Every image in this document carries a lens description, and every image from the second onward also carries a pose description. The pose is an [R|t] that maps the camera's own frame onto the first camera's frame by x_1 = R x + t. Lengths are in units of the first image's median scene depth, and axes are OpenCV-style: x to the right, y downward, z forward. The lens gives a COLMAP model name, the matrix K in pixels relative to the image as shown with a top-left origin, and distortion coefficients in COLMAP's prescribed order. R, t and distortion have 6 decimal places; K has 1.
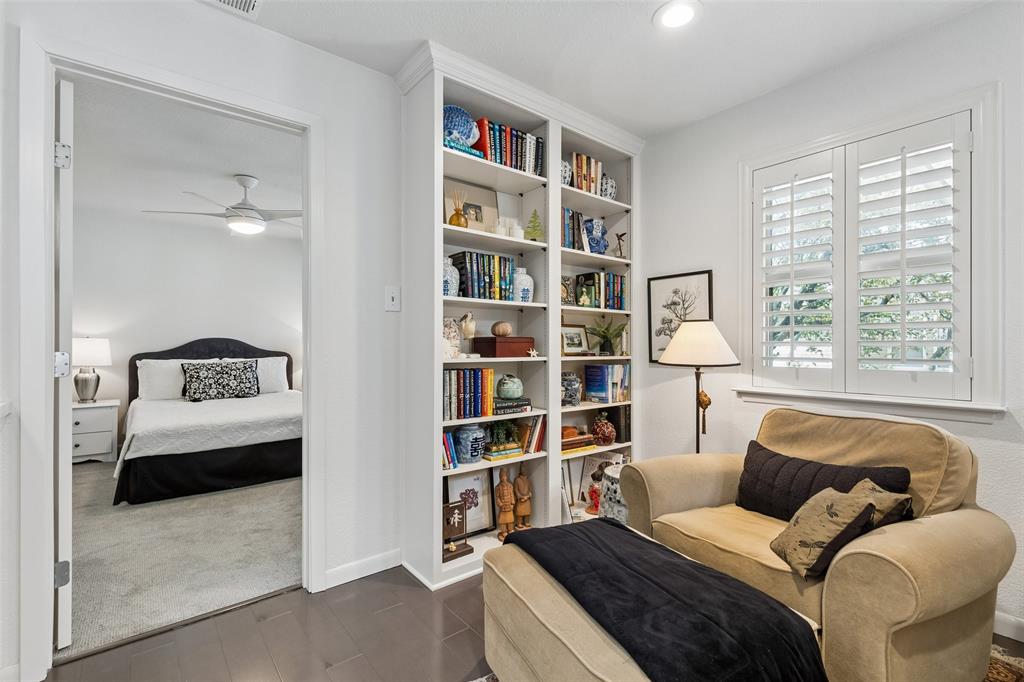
lens RADIAL K [[455.4, 0, 515.6], [0, 455.4, 342.4], [0, 0, 1]] dist [0.002104, 0.000084]
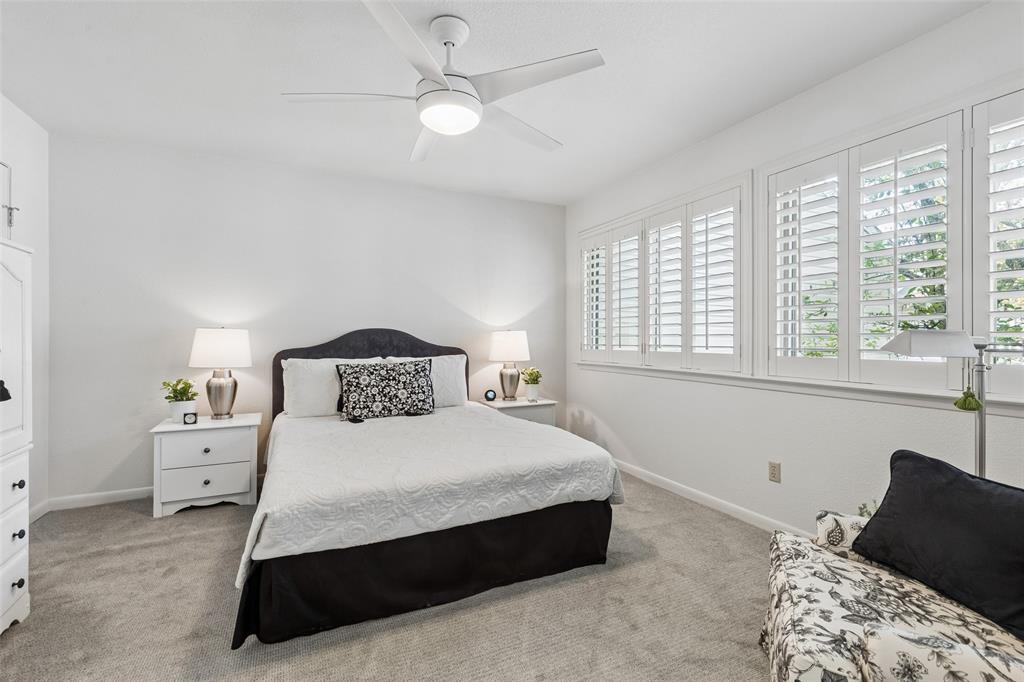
lens RADIAL K [[460.1, 0, 519.9], [0, 460.1, 335.0], [0, 0, 1]] dist [0.008584, -0.000060]
pose [[0.973139, -0.003652, -0.230190, -0.297956], [0.003537, 0.999993, -0.000909, 0.002451], [0.230192, 0.000071, 0.973145, 0.379724]]
